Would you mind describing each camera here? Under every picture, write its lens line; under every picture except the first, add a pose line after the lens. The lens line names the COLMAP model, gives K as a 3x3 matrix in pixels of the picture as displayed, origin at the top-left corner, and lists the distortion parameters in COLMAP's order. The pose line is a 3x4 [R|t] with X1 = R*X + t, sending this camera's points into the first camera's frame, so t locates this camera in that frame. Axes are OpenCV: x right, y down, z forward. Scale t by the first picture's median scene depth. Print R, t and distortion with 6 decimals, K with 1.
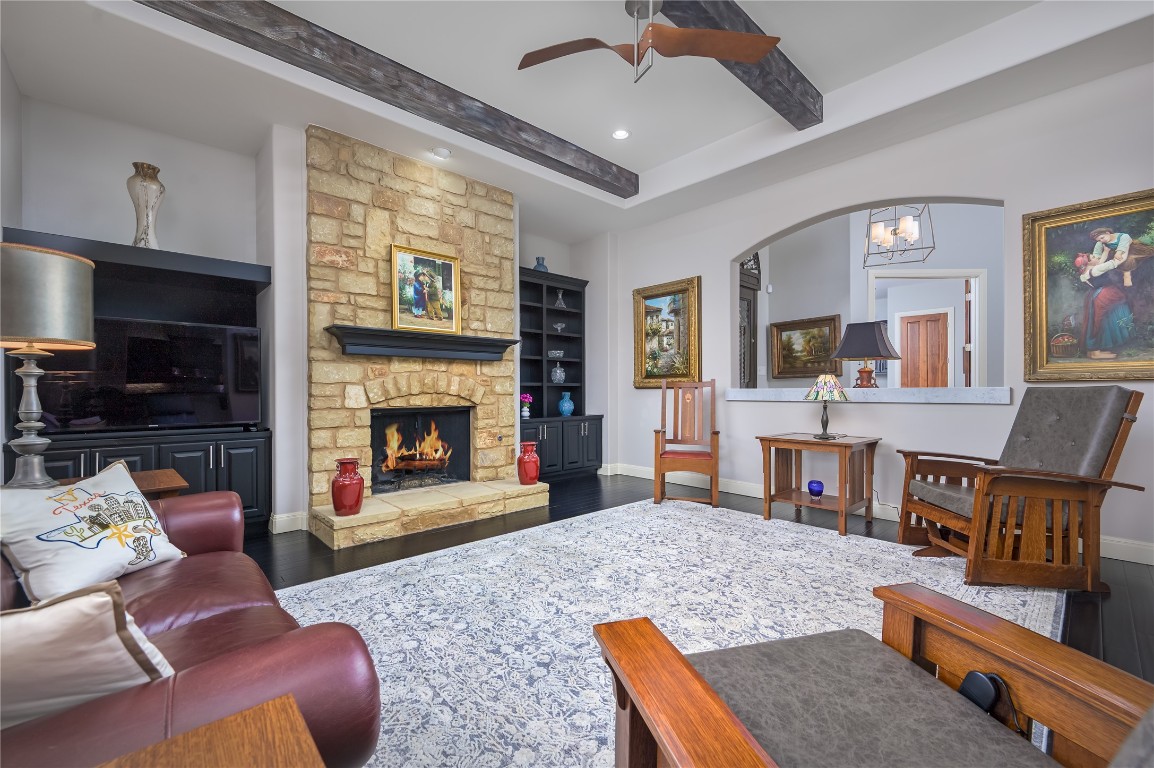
lens RADIAL K [[475.9, 0, 572.1], [0, 475.9, 391.1], [0, 0, 1]] dist [-0.001730, -0.000062]
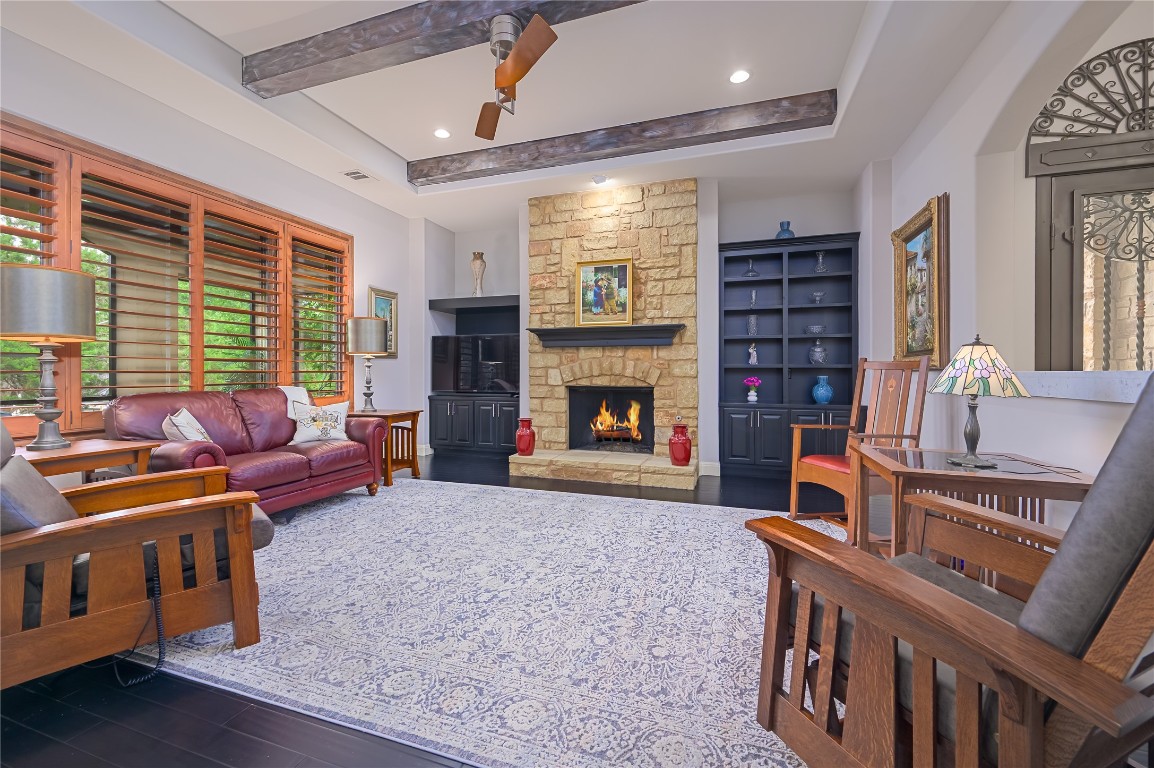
lens RADIAL K [[475.9, 0, 568.2], [0, 475.9, 374.0], [0, 0, 1]] dist [-0.001730, -0.000062]
pose [[0.479222, 0.006685, -0.877669, 0.752553], [-0.003821, 0.999977, 0.005530, -0.004715], [0.877686, 0.000703, 0.479236, 0.333012]]
